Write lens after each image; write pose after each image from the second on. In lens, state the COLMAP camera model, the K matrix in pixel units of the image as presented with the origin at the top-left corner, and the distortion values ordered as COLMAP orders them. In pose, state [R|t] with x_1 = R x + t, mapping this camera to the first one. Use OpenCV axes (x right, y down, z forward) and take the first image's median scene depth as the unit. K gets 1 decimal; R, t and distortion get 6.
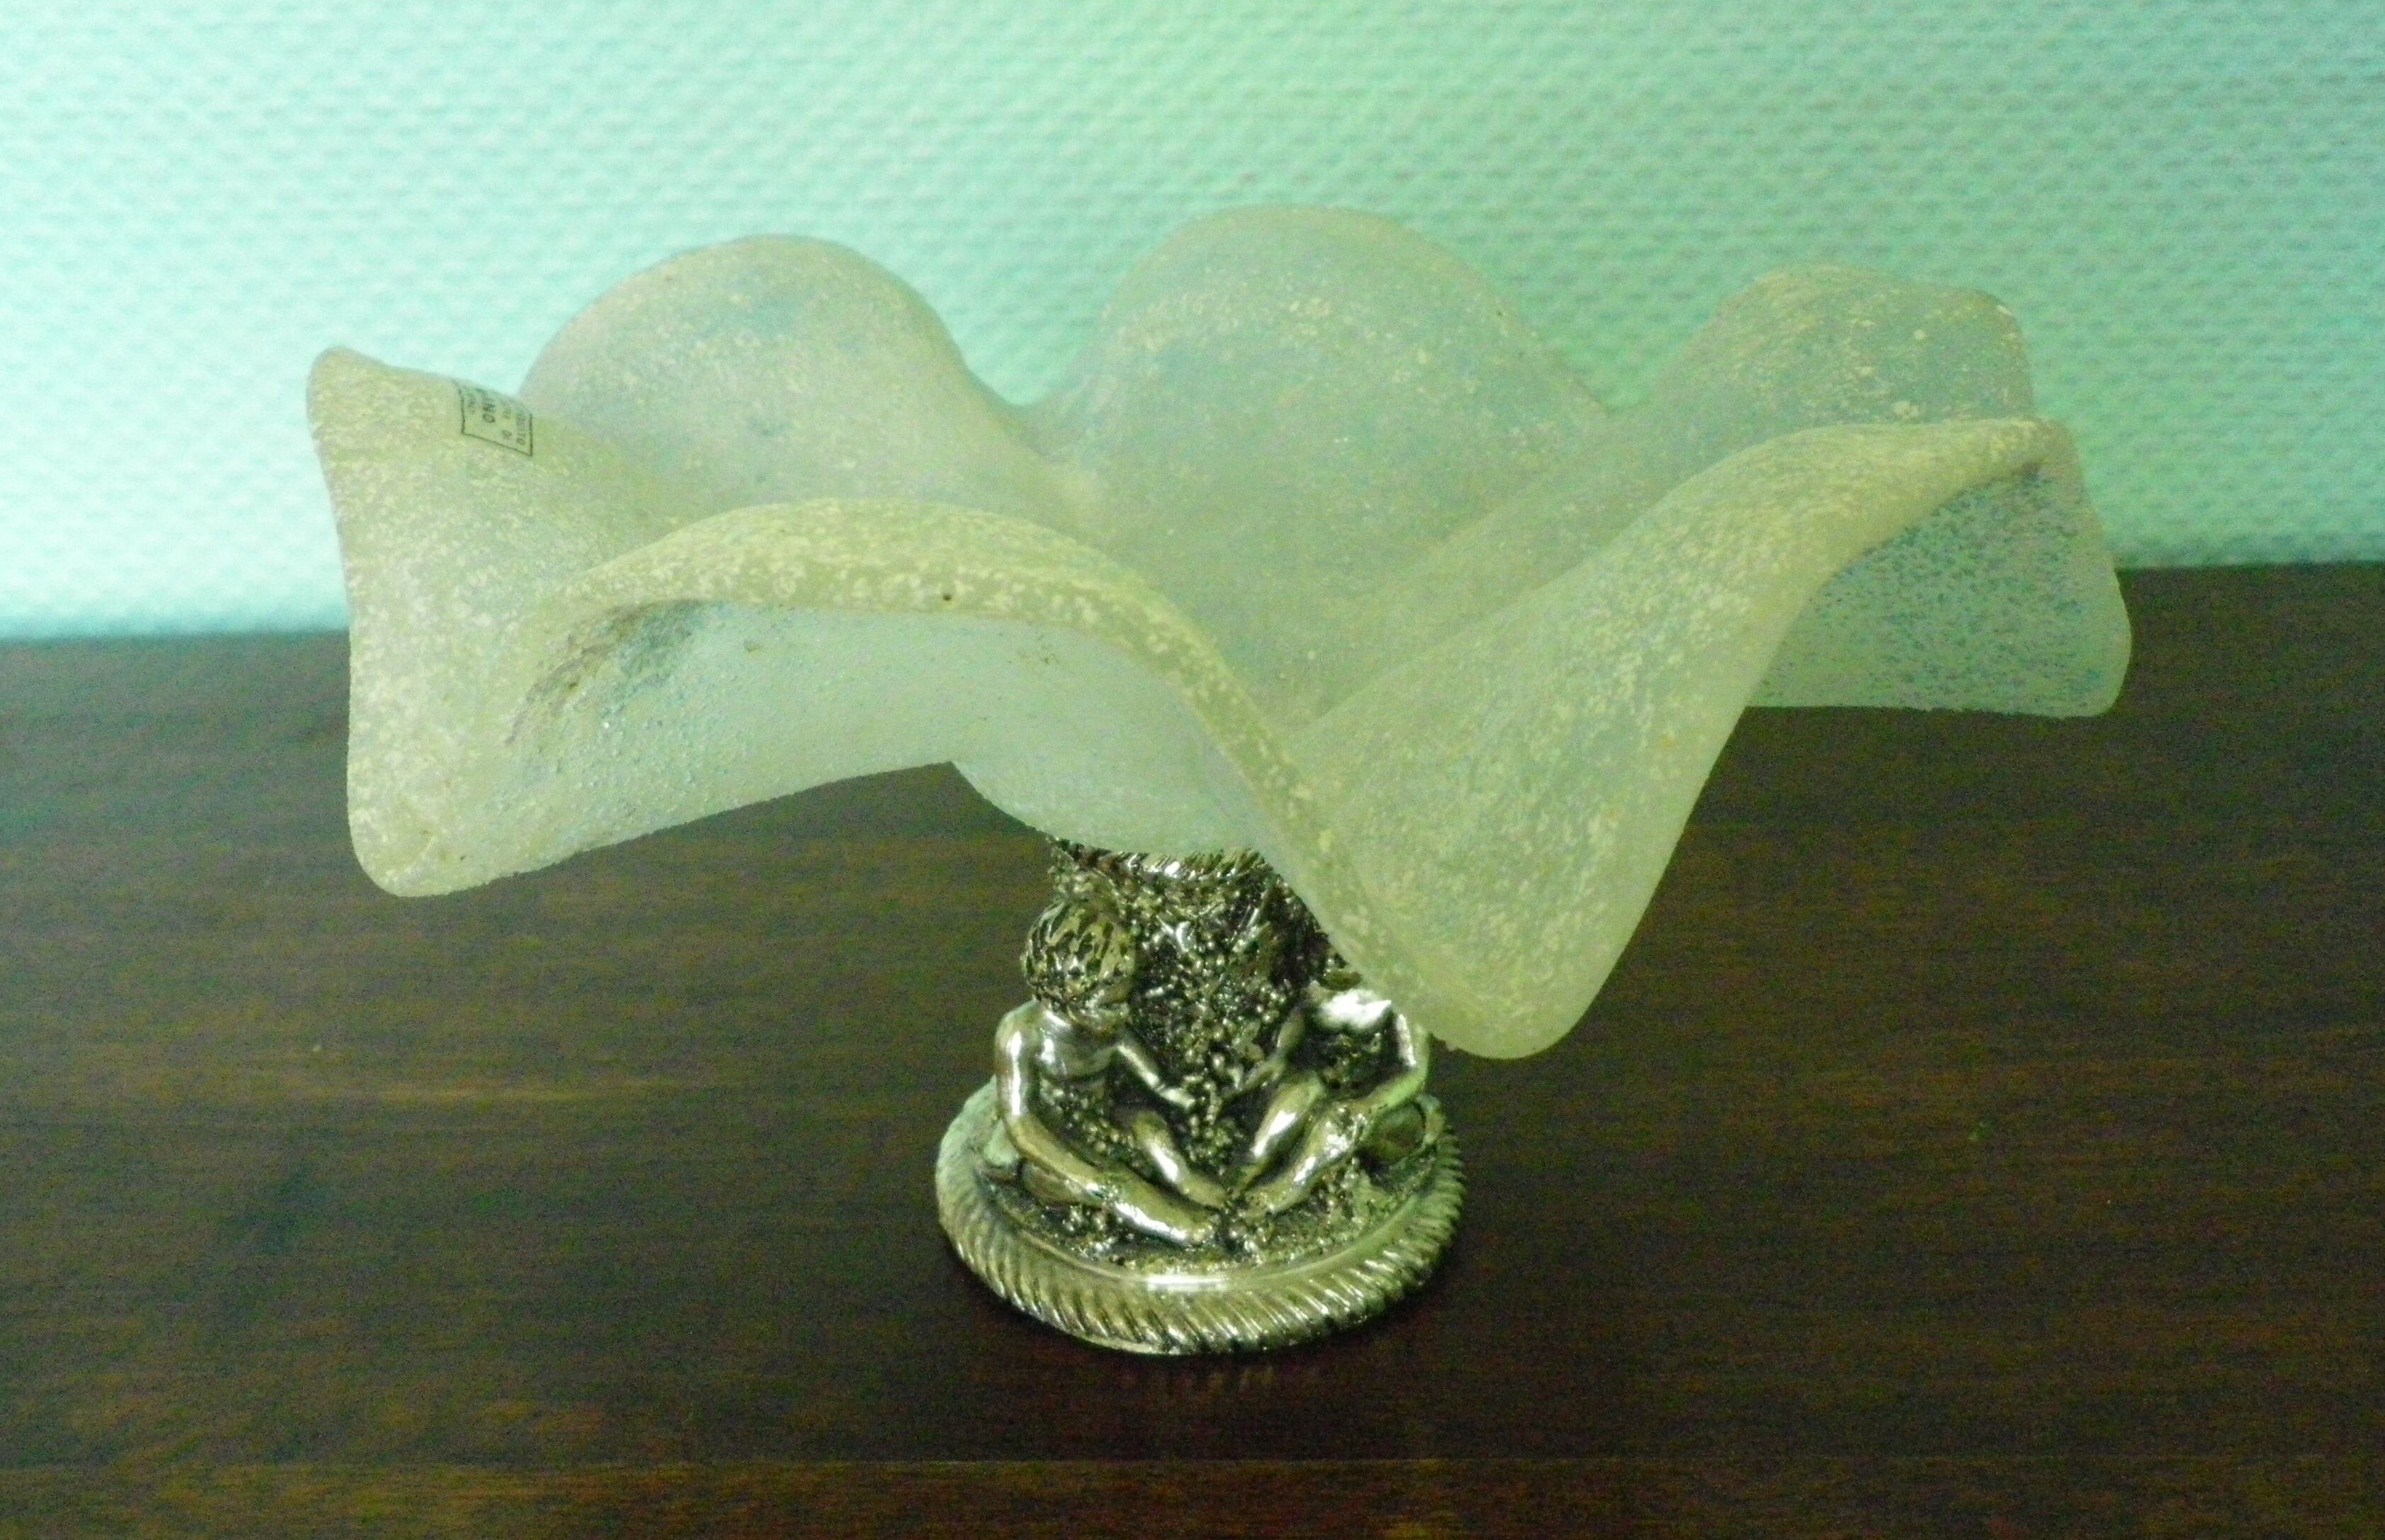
lens RADIAL K [[2170.8, 0, 1163.4], [0, 2170.8, 689.2], [0, 0, 1]] dist [-0.015061, 0.000000]
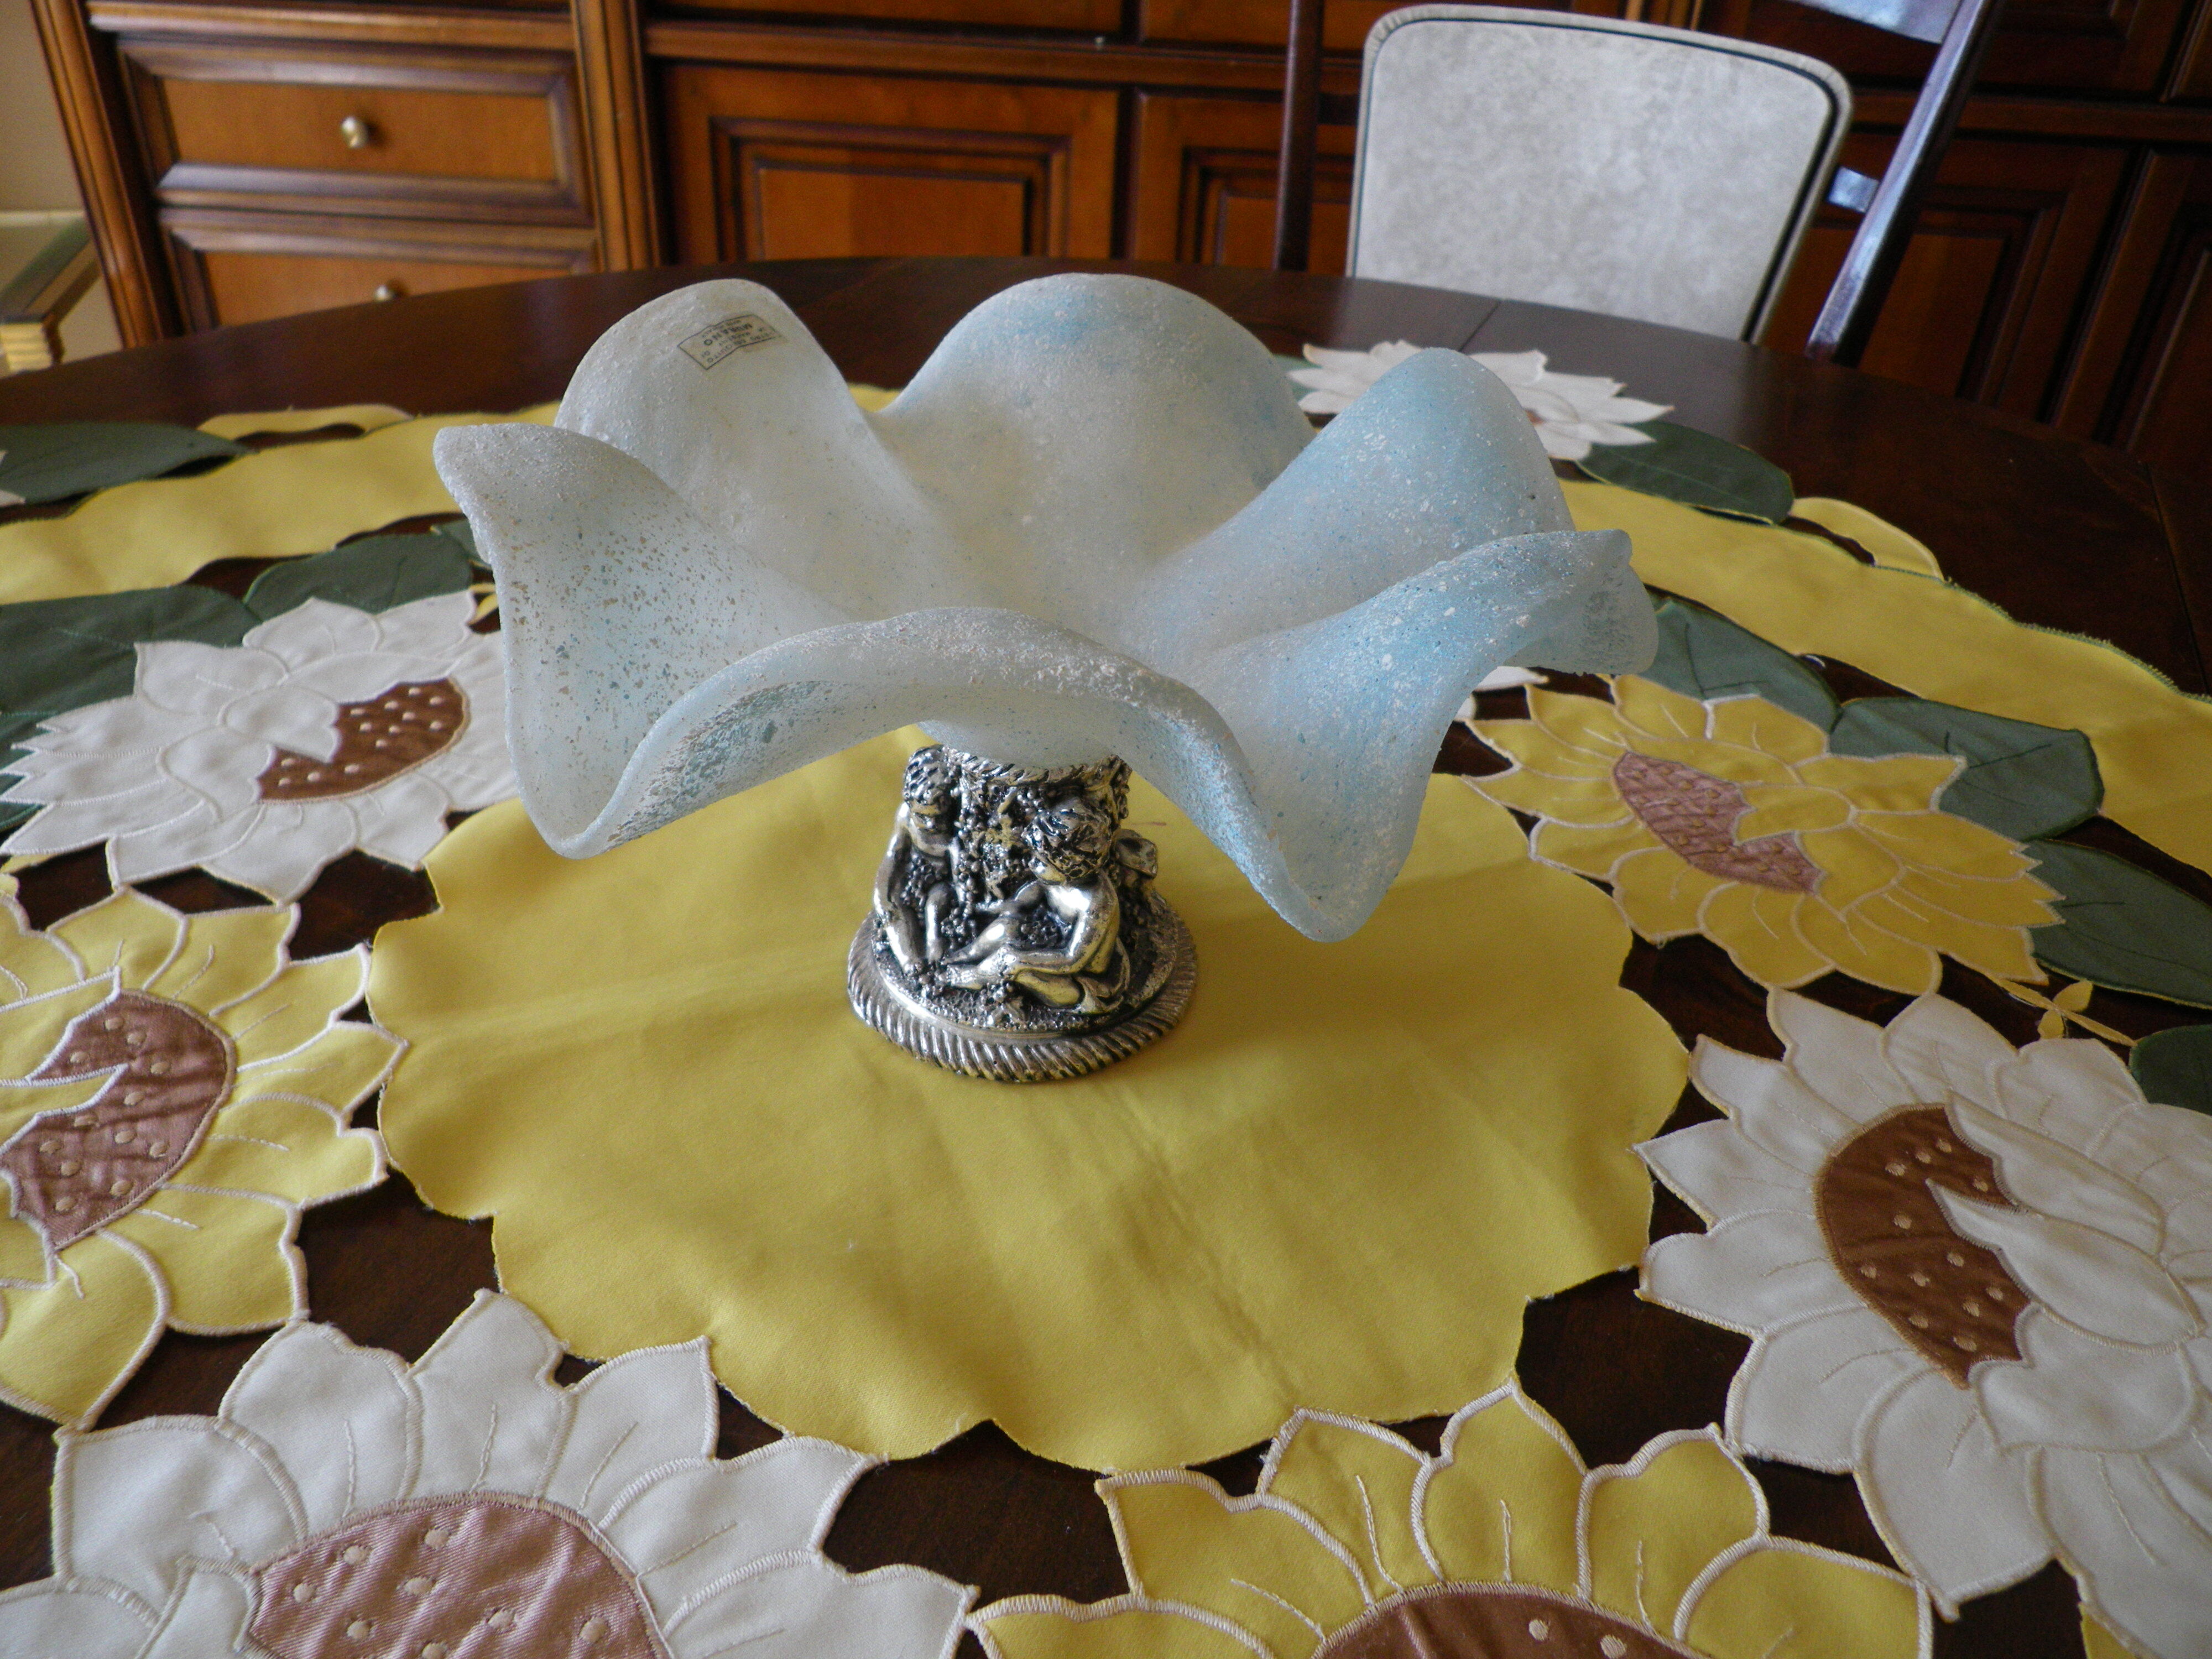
lens RADIAL K [[1705.1, 0, 1116.0], [0, 1705.1, 813.4], [0, 0, 1]] dist [-0.009114, 0.003258]
pose [[0.643080, 0.449983, -0.619648, 0.824262], [-0.337164, 0.892876, 0.298484, -0.270461], [0.687581, 0.016974, 0.725909, 0.193120]]
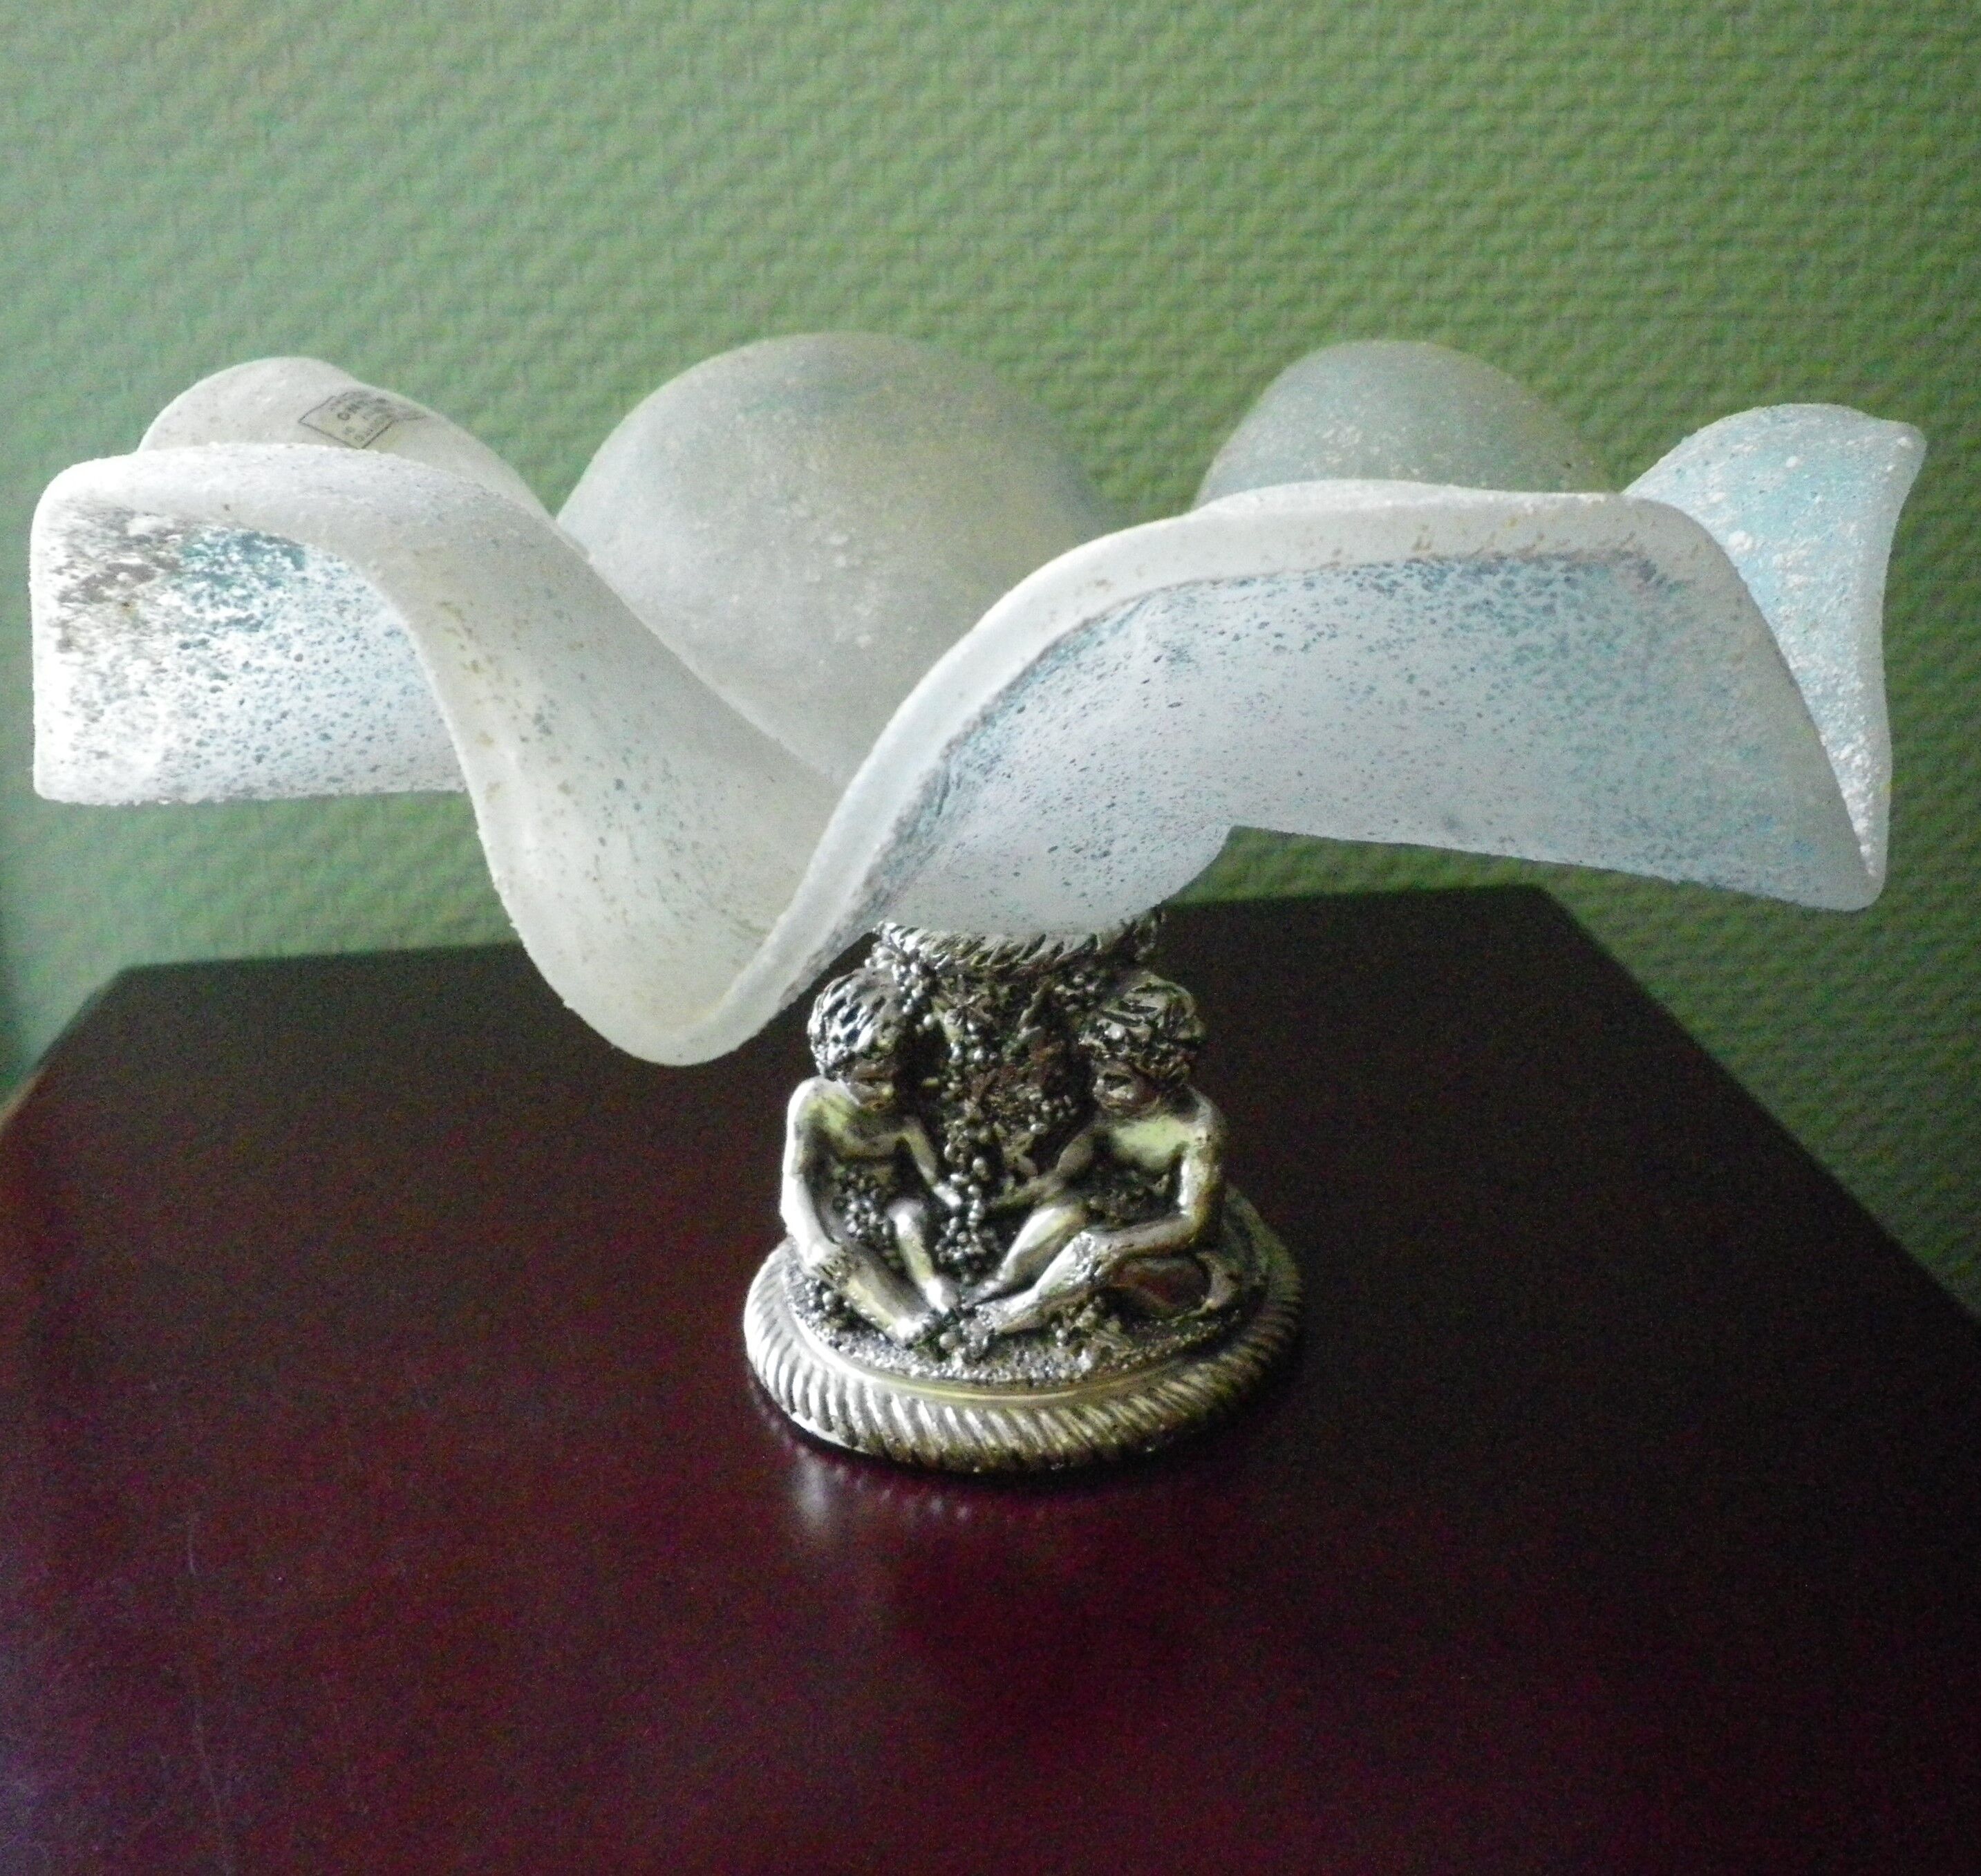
lens RADIAL K [[2140.8, 0, 1225.9], [0, 2140.8, 833.3], [0, 0, 1]] dist [-0.005223, 0.000000]
pose [[0.929327, 0.134594, -0.343856, 0.433783], [-0.155941, 0.987144, -0.035064, 0.043902], [0.334716, 0.086207, 0.938368, 0.138892]]
